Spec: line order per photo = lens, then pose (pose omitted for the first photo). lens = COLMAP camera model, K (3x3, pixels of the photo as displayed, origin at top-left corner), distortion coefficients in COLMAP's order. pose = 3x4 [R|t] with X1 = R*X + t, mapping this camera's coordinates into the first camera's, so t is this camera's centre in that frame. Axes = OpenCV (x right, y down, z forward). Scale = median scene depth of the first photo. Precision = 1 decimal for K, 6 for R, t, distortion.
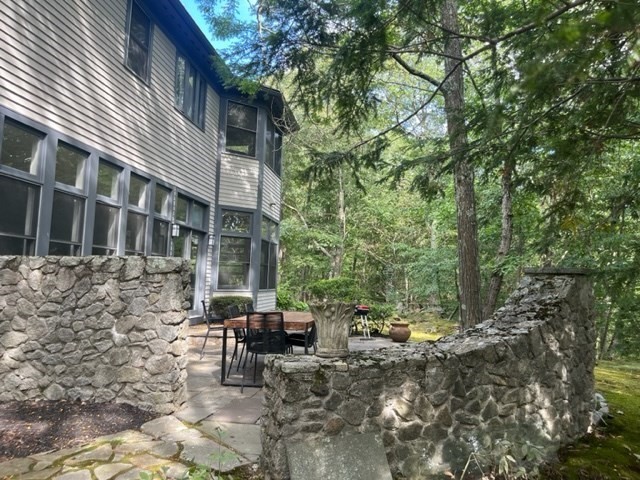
lens RADIAL K [[487.3, 0, 321.6], [0, 487.3, 240.4], [0, 0, 1]] dist [0.024130, -0.011001]
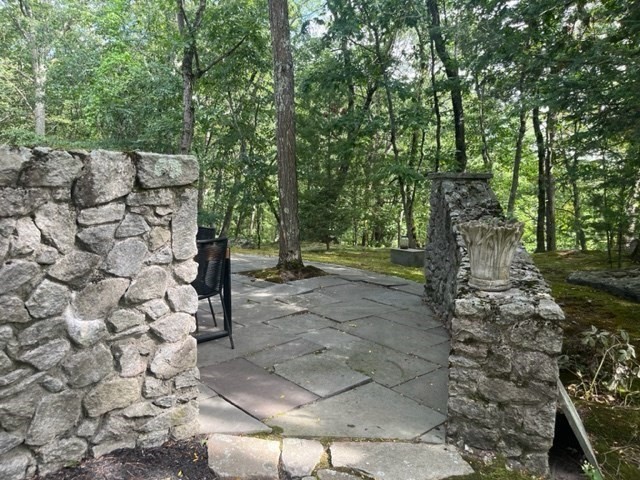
lens RADIAL K [[487.3, 0, 320.6], [0, 487.3, 240.1], [0, 0, 1]] dist [0.024130, -0.011001]
pose [[0.658050, -0.103061, 0.745888, -0.603978], [-0.058989, 0.980488, 0.187519, 0.017306], [-0.750660, -0.167396, 0.639131, 0.553241]]
